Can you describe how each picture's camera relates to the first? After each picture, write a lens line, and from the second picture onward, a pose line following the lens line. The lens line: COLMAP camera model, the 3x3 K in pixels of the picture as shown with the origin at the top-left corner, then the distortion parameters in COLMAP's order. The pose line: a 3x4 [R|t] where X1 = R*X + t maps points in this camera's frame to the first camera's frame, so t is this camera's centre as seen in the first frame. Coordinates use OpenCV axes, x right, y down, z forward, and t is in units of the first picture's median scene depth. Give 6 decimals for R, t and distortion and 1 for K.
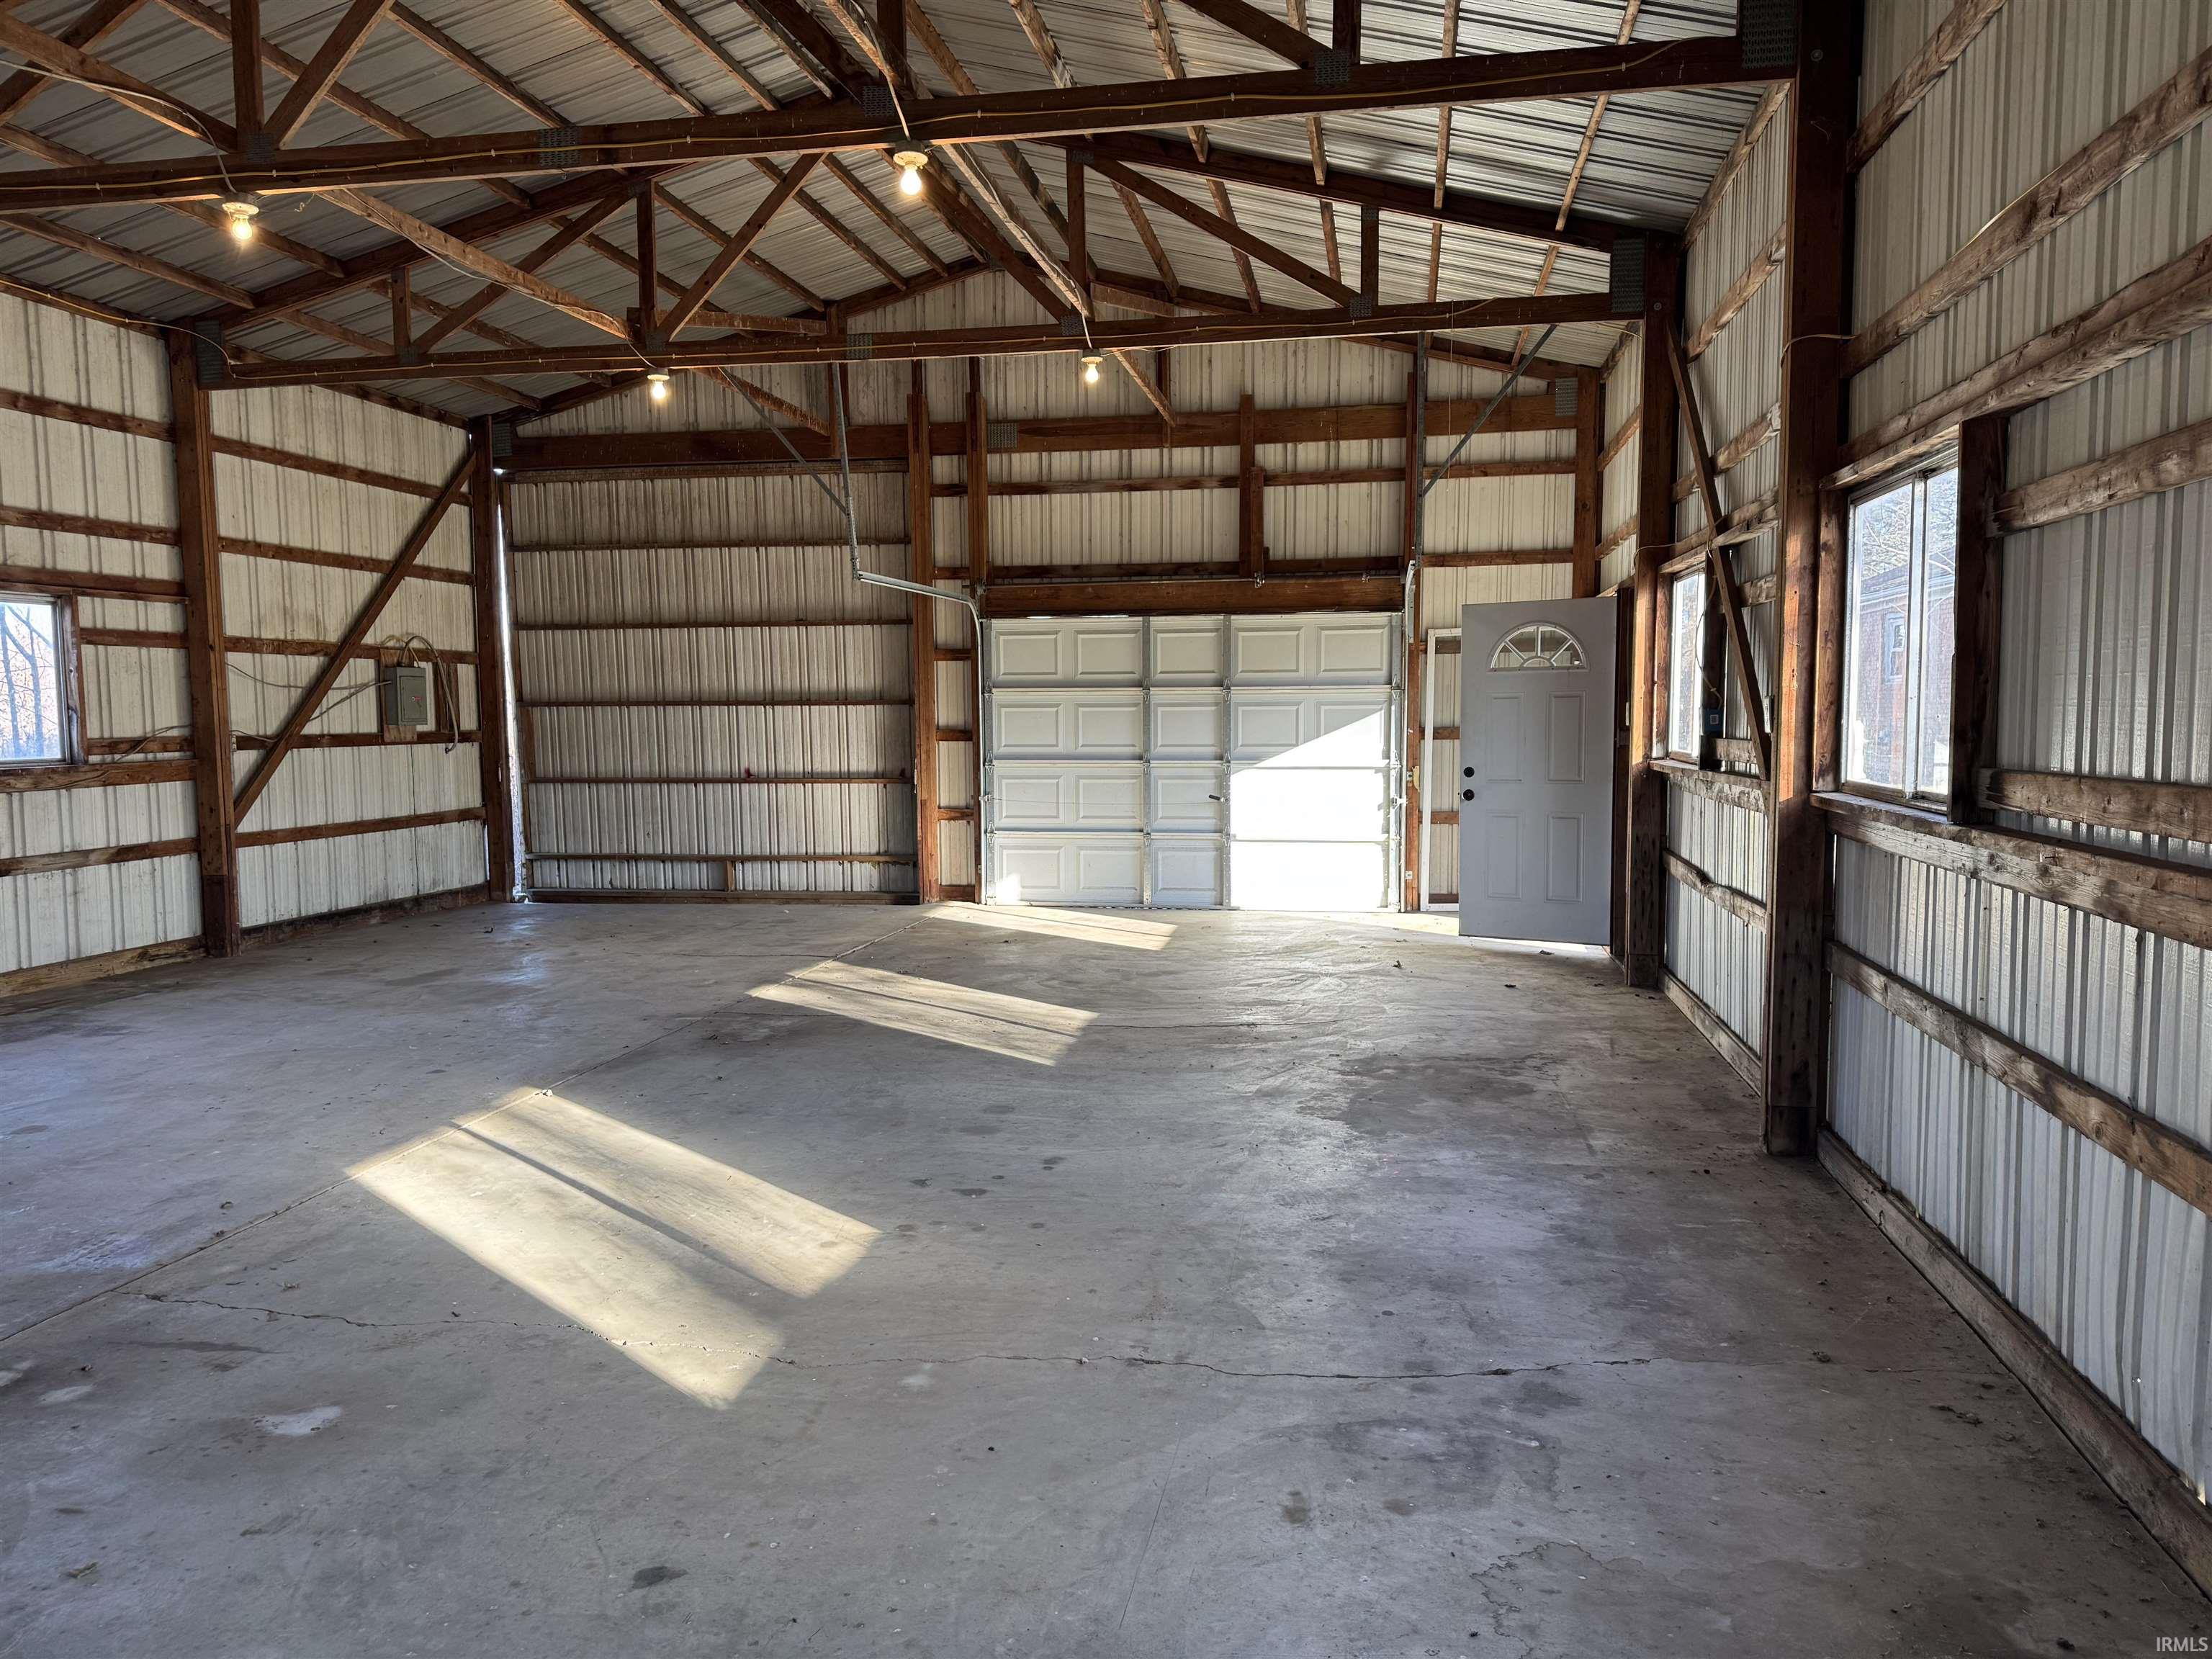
lens RADIAL K [[1552.0, 0, 1111.6], [0, 1552.0, 831.2], [0, 0, 1]] dist [0.059014, -0.066745]
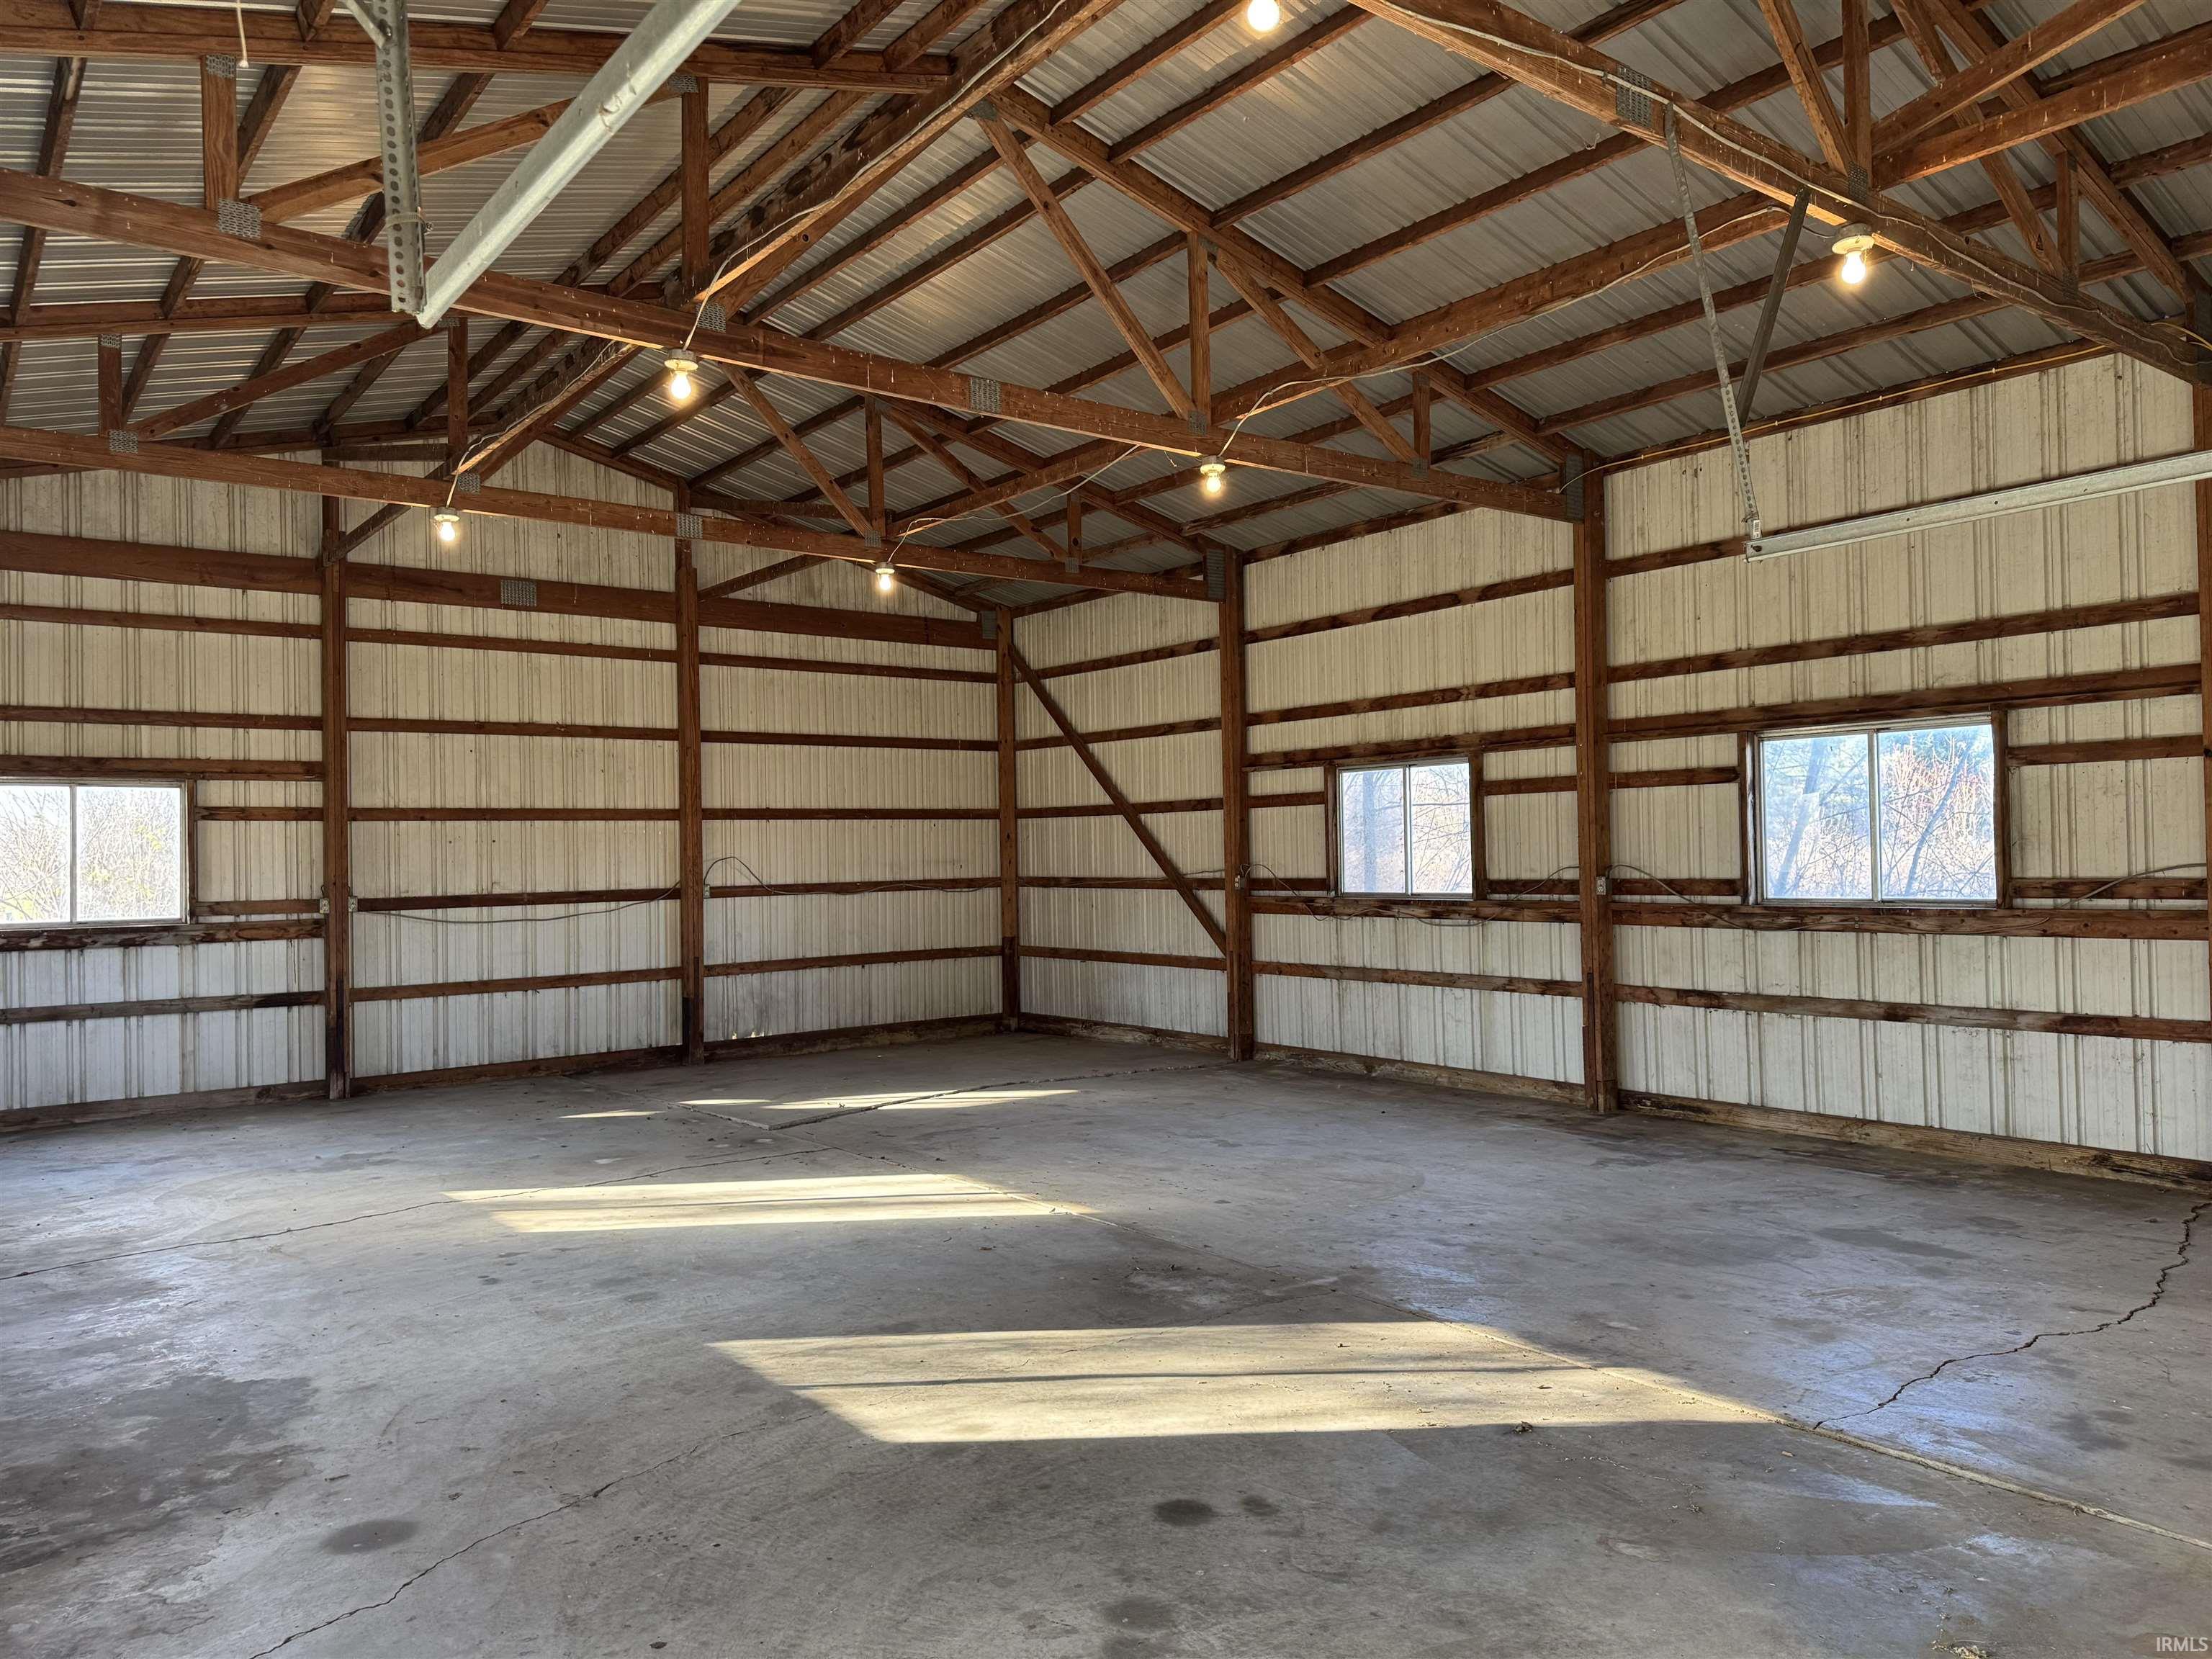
lens RADIAL K [[1552.0, 0, 1115.4], [0, 1552.0, 828.6], [0, 0, 1]] dist [0.059014, -0.066745]
pose [[-0.668297, 0.009677, -0.743832, 0.377589], [-0.036389, 0.998293, 0.045681, -0.137654], [0.743004, 0.057596, -0.666804, 1.561771]]
